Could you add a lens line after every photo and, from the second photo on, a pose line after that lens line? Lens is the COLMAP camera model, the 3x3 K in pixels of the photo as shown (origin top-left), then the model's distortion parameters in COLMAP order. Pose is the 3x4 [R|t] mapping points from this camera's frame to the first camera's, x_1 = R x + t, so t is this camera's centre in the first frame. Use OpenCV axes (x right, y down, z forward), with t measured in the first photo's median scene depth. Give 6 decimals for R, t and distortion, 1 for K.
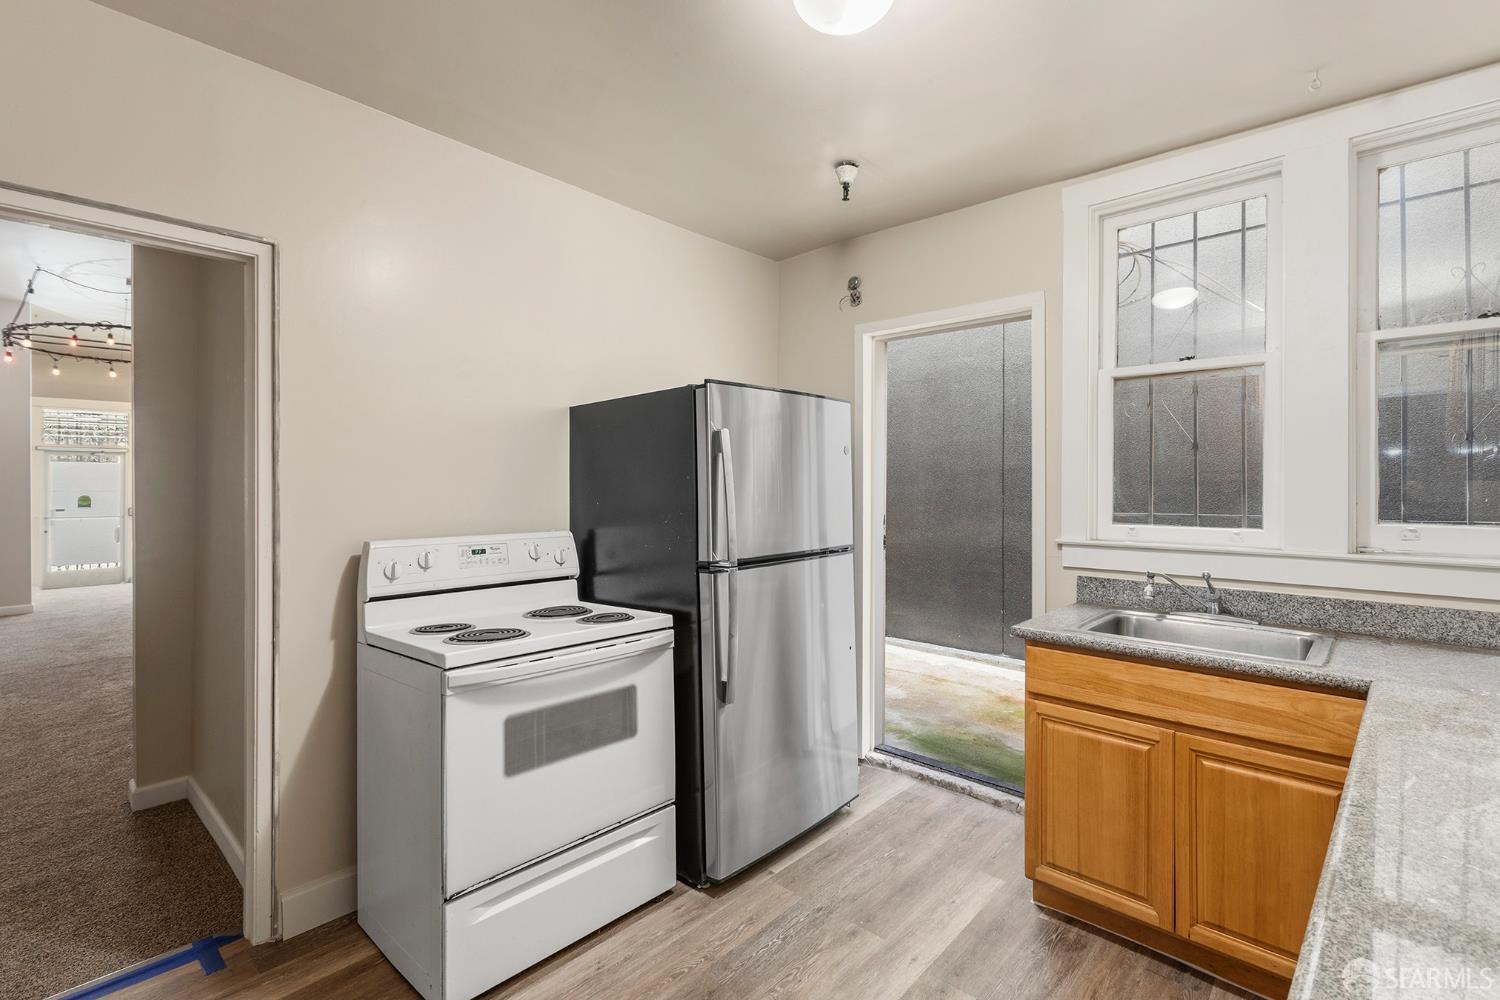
lens RADIAL K [[692.7, 0, 748.1], [0, 692.7, 487.4], [0, 0, 1]] dist [0.009642, -0.001863]
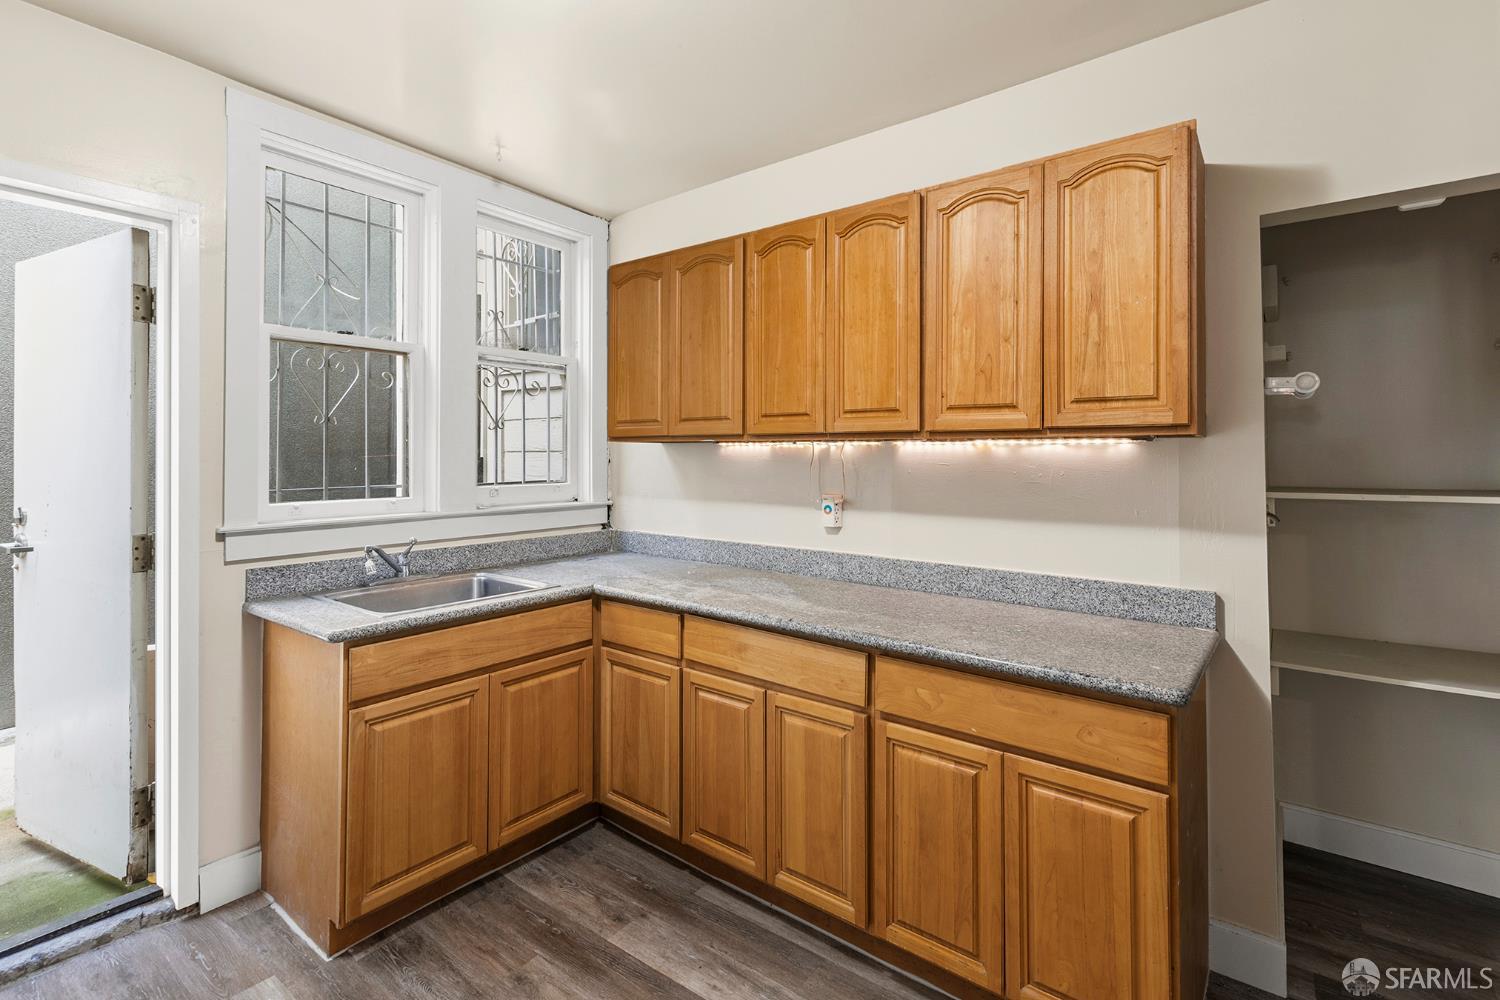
lens RADIAL K [[692.7, 0, 759.9], [0, 692.7, 450.3], [0, 0, 1]] dist [0.009642, -0.001863]
pose [[-0.105616, 0.006296, 0.994387, -0.510382], [0.006679, 0.999962, -0.005622, -0.006267], [-0.994385, 0.006048, -0.105654, 0.607475]]
